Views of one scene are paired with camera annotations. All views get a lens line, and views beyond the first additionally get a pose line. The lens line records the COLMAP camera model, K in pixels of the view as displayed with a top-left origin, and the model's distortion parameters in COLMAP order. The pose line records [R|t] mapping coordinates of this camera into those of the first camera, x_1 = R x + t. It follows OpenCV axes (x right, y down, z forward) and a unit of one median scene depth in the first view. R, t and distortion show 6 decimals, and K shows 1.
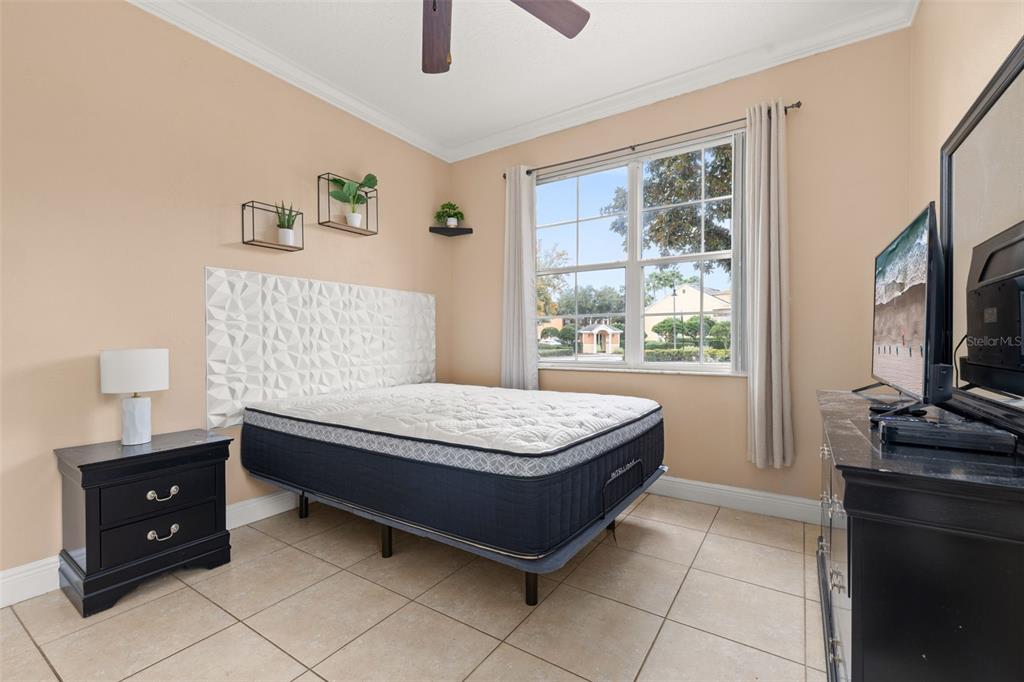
lens RADIAL K [[438.1, 0, 509.6], [0, 438.1, 341.2], [0, 0, 1]] dist [0.000493, 0.000294]
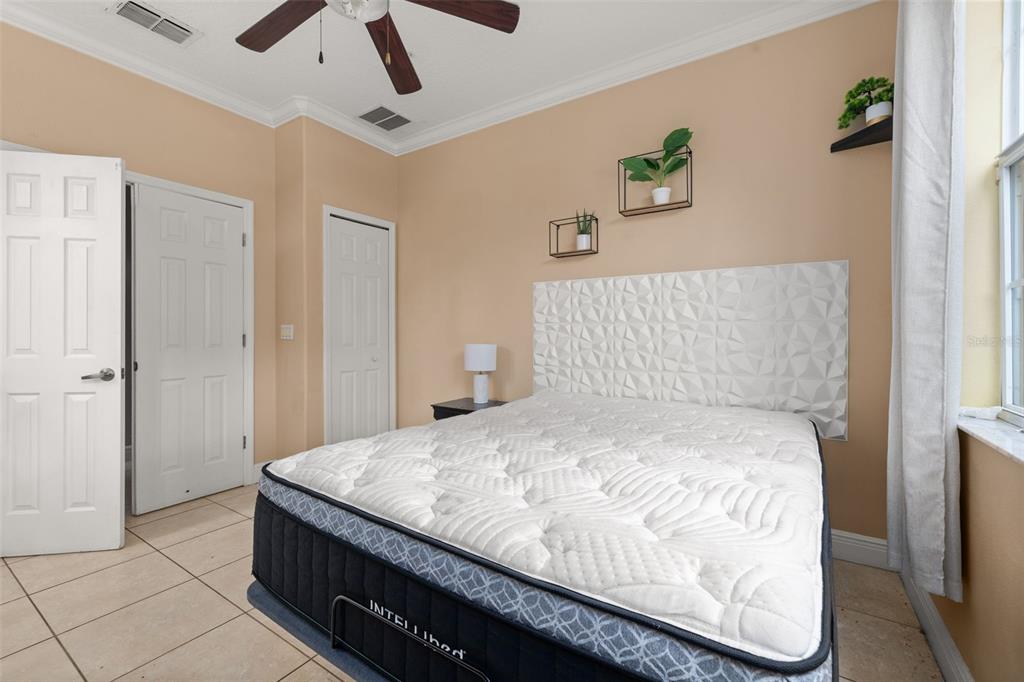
lens RADIAL K [[438.1, 0, 507.4], [0, 438.1, 338.9], [0, 0, 1]] dist [0.000493, 0.000294]
pose [[0.000832, 0.000395, -1.000000, 0.486157], [-0.011894, 0.999929, 0.000385, -0.000838], [0.999929, 0.011893, 0.000837, 0.717019]]
